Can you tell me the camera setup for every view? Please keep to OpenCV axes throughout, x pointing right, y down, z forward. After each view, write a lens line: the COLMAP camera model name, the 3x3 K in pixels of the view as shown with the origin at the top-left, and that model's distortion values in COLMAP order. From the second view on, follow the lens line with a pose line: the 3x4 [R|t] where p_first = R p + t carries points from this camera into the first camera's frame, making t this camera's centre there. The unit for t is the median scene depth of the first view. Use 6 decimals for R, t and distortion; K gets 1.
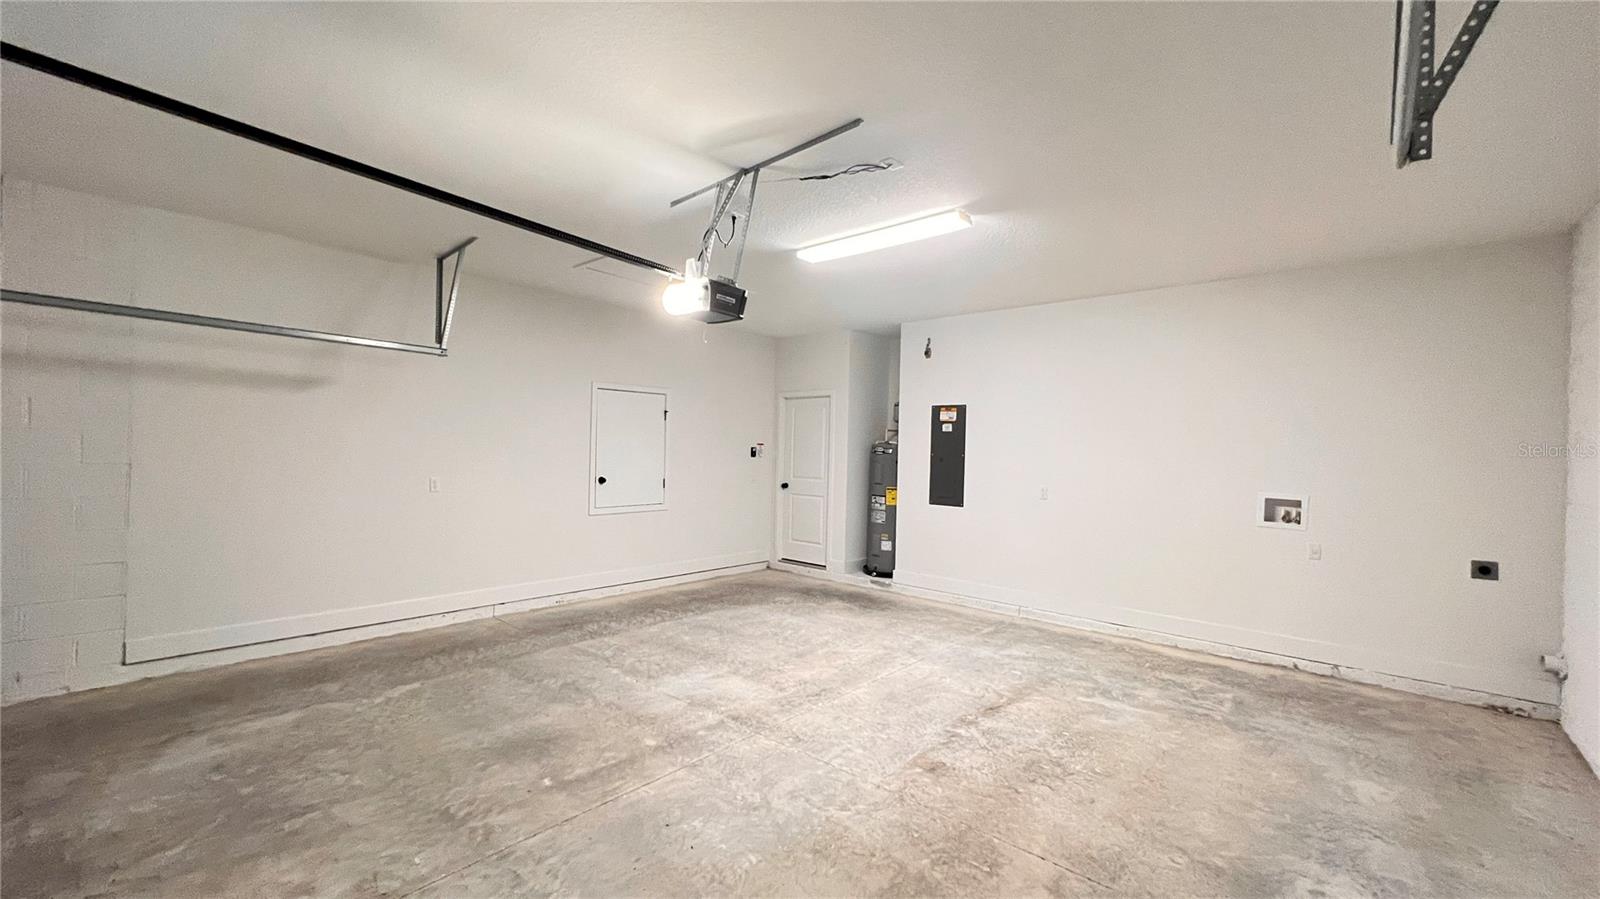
lens RADIAL K [[642.5, 0, 802.6], [0, 642.5, 450.6], [0, 0, 1]] dist [-0.001212, 0.000543]
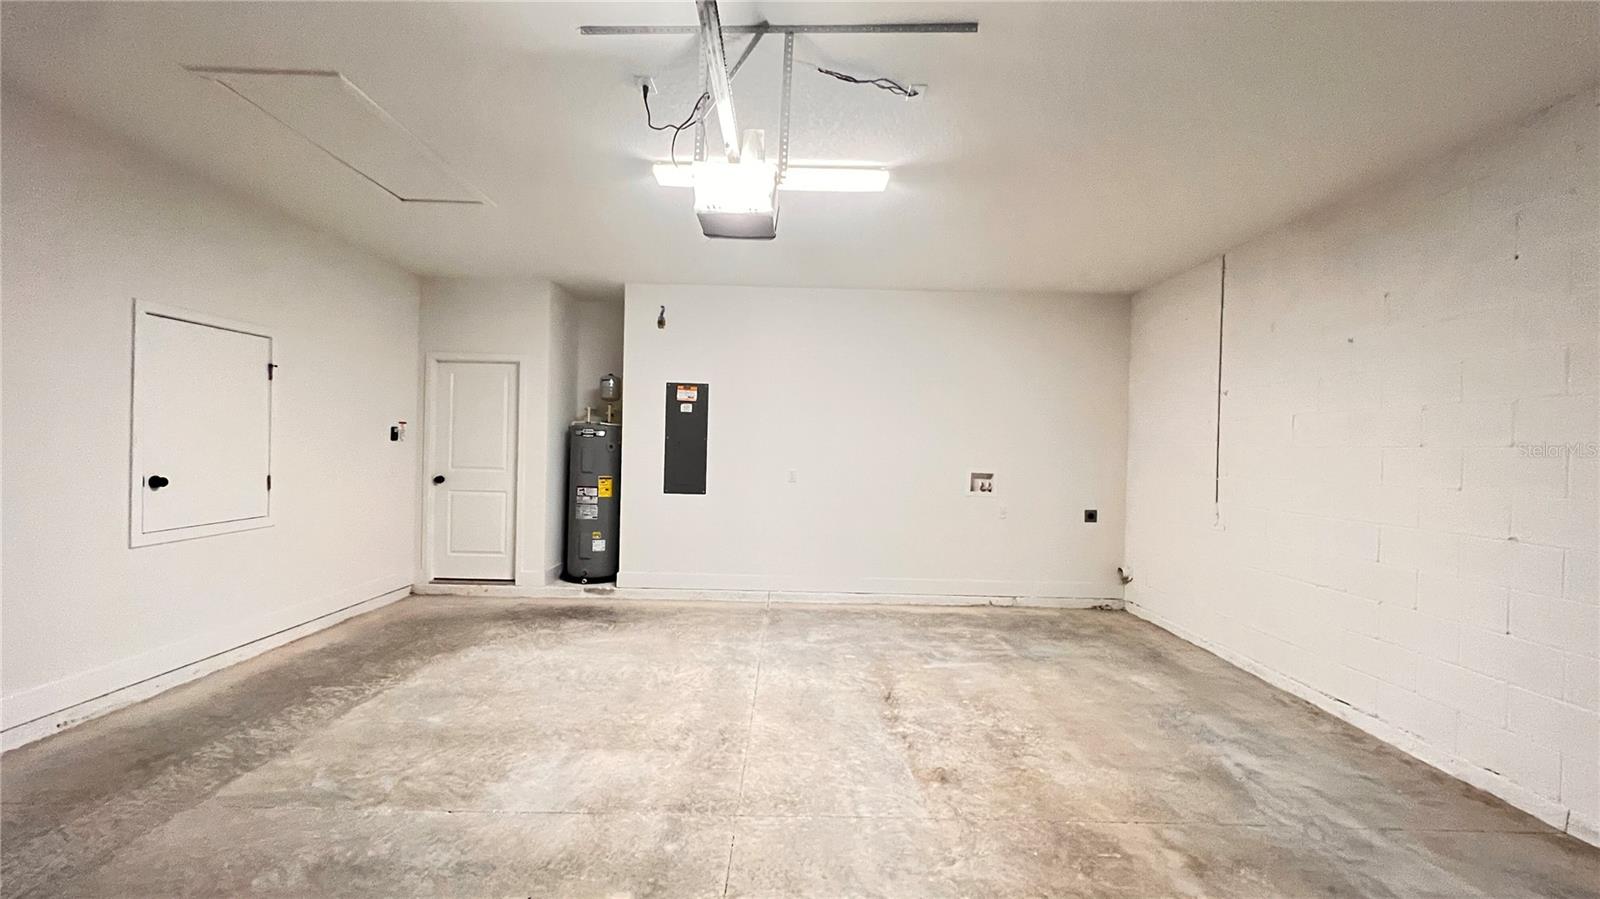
lens RADIAL K [[641.8, 0, 798.1], [0, 641.8, 451.7], [0, 0, 1]] dist [-0.001512, 0.000630]
pose [[0.744391, -0.010958, 0.667654, -0.387948], [-0.004906, 0.999749, 0.021879, 0.008126], [-0.667726, -0.019562, 0.744150, 0.325381]]
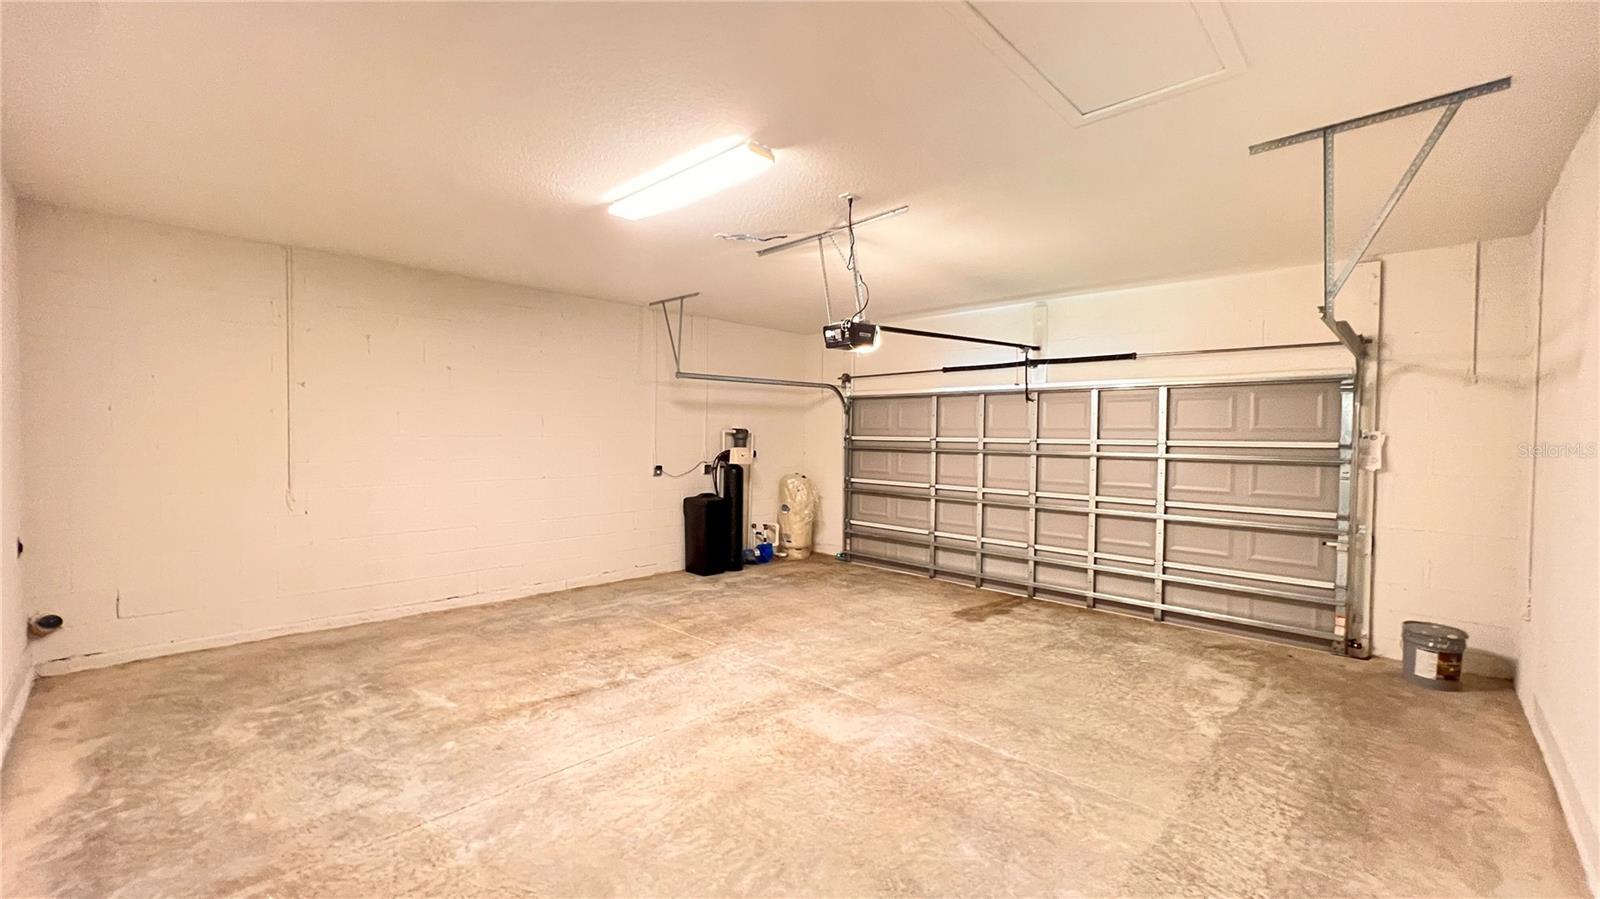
lens RADIAL K [[641.8, 0, 800.6], [0, 641.8, 448.9], [0, 0, 1]] dist [-0.001512, 0.000630]
pose [[-0.998383, -0.035998, 0.043992, -0.076886], [-0.034826, 0.999025, 0.027124, -0.016500], [-0.044926, 0.025548, -0.998664, 1.699267]]
